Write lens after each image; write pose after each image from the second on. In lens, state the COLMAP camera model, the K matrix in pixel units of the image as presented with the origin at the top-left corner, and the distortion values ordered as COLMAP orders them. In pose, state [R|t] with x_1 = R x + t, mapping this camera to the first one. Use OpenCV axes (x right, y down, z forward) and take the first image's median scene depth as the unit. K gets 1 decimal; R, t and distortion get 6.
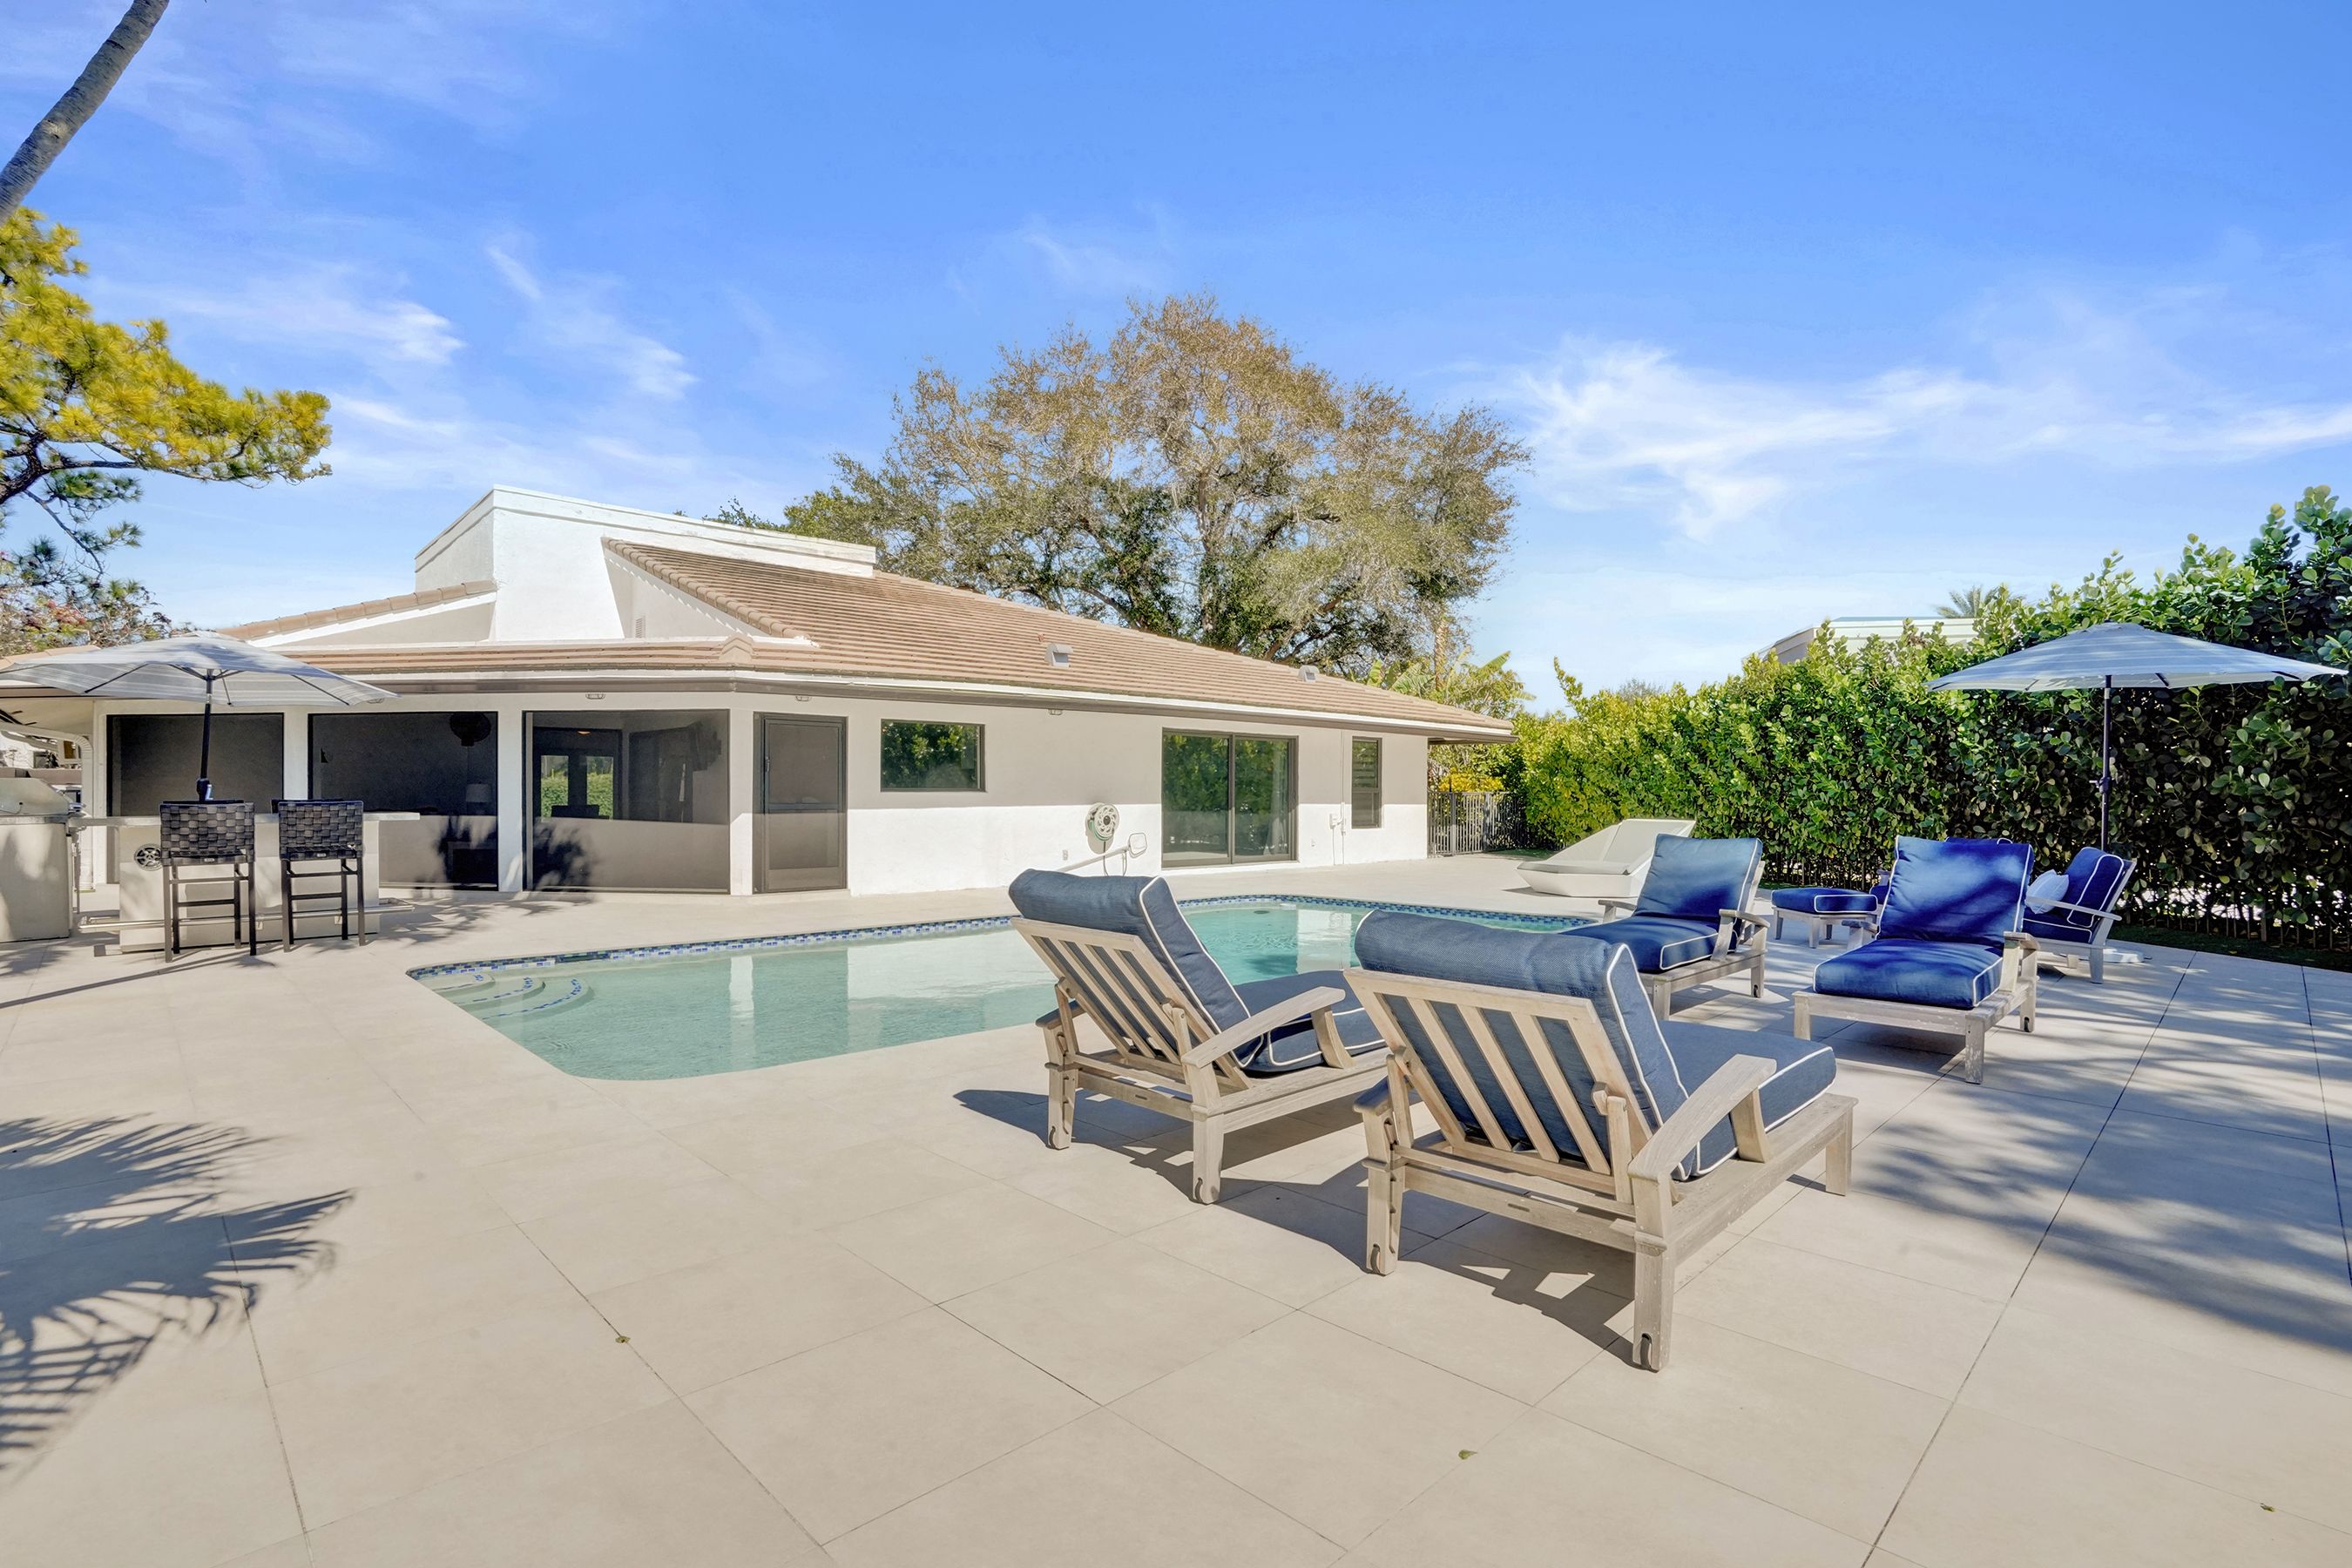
lens RADIAL K [[1151.5, 0, 1176.0], [0, 1151.5, 784.0], [0, 0, 1]] dist [-0.014159, -0.000189]
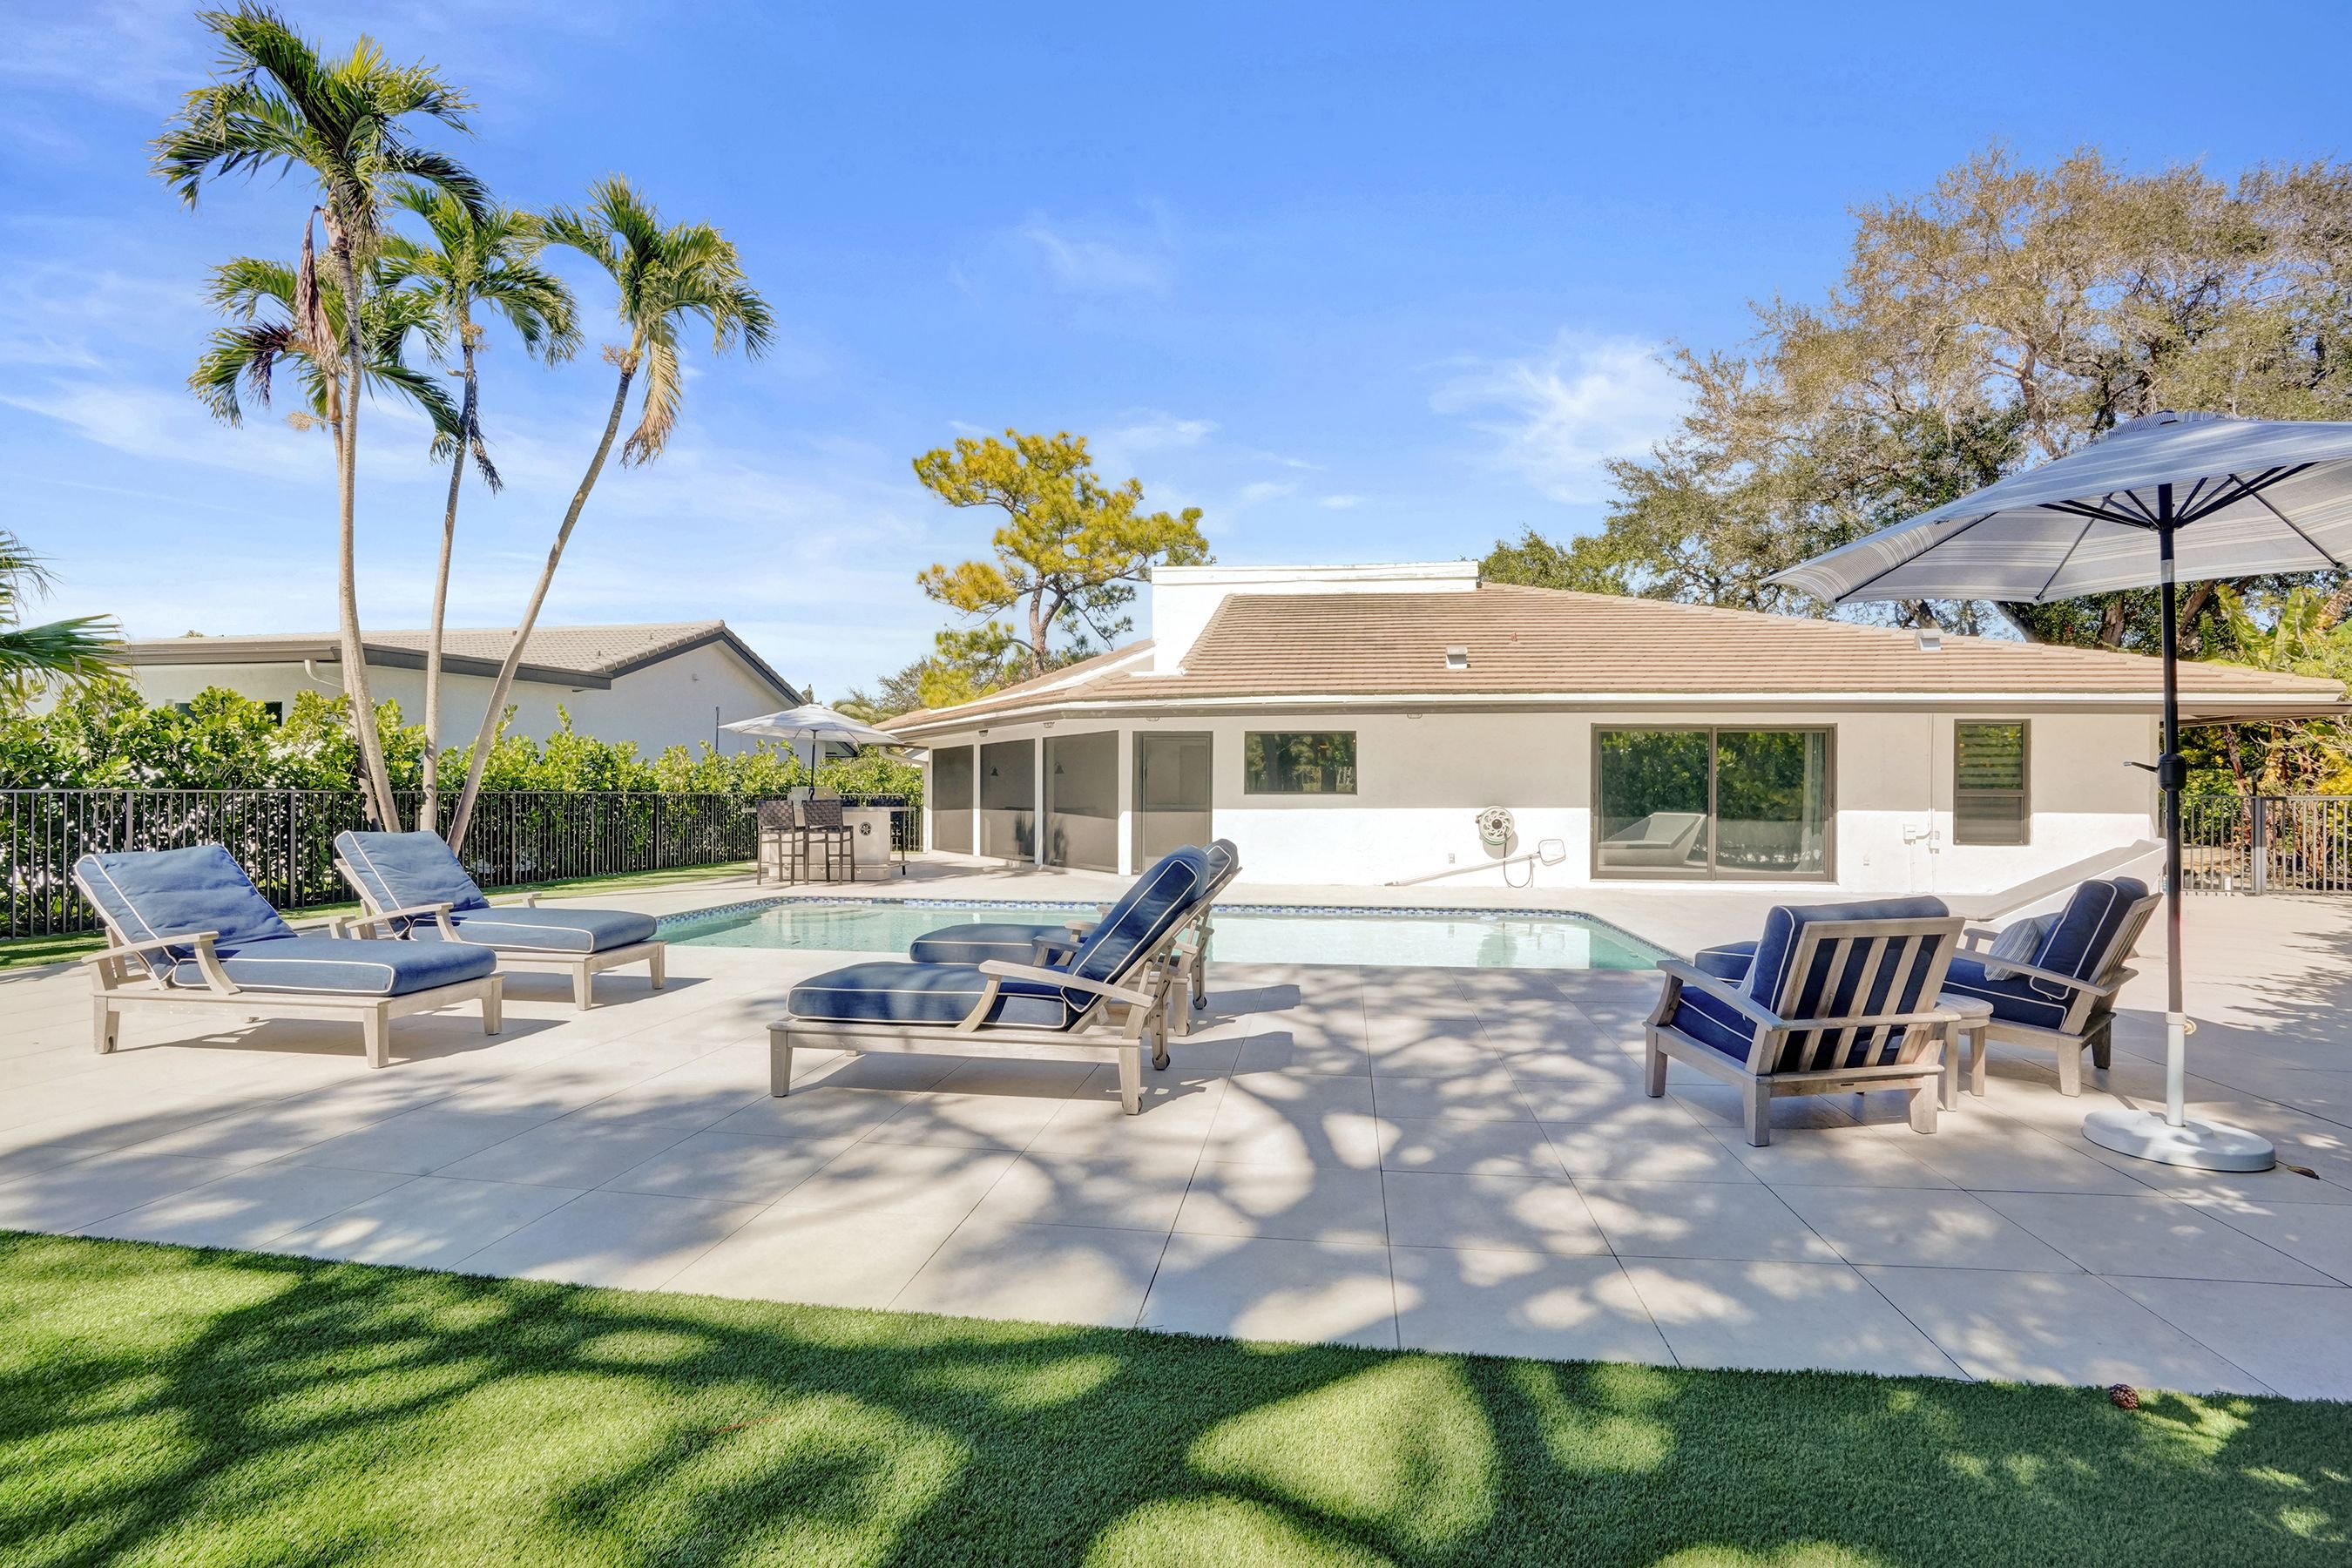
lens RADIAL K [[1133.7, 0, 1181.1], [0, 1133.7, 801.1], [0, 0, 1]] dist [-0.056462, 0.022255]
pose [[0.616520, 0.005418, -0.787321, 0.558029], [0.004040, 0.999941, 0.010045, 0.001880], [0.787329, -0.009374, 0.616462, 0.228794]]
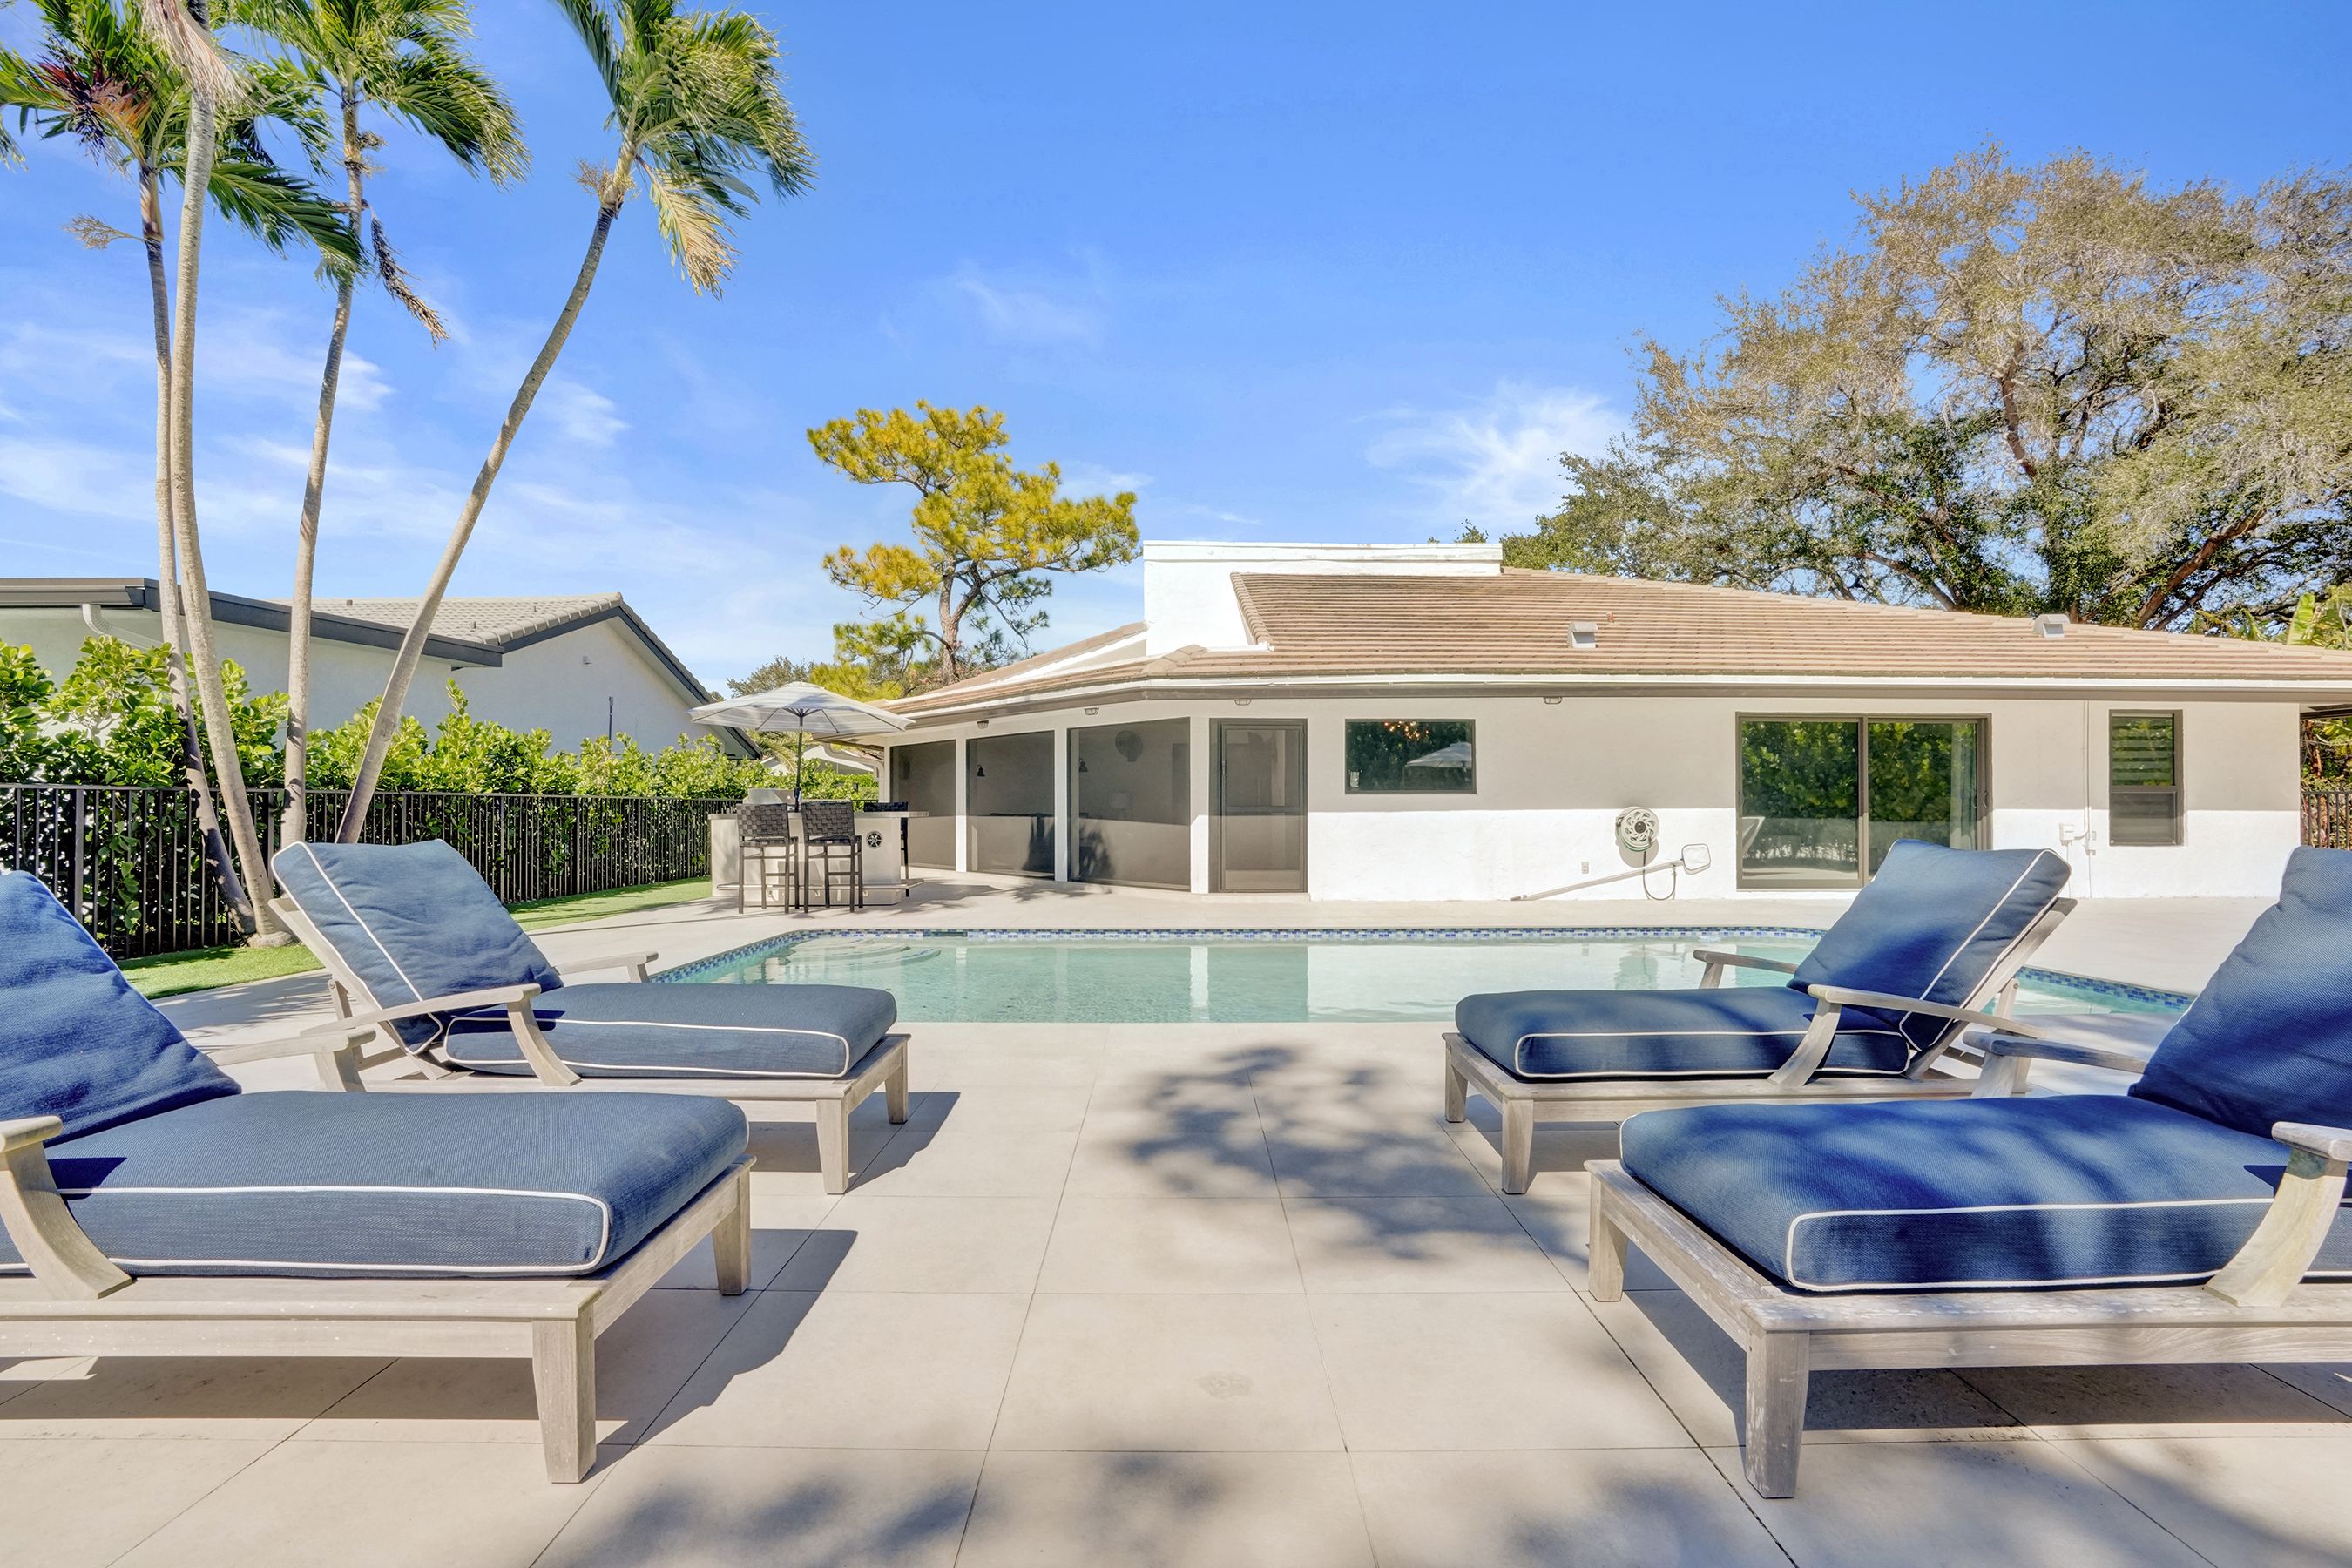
lens RADIAL K [[1125.2, 0, 1176.0], [0, 1125.2, 799.0], [0, 0, 1]] dist [-0.053038, 0.020984]
pose [[0.723635, -0.006760, -0.690150, 0.272411], [0.007962, 0.999967, -0.001446, 0.010334], [0.690137, -0.004449, 0.723665, 0.200751]]
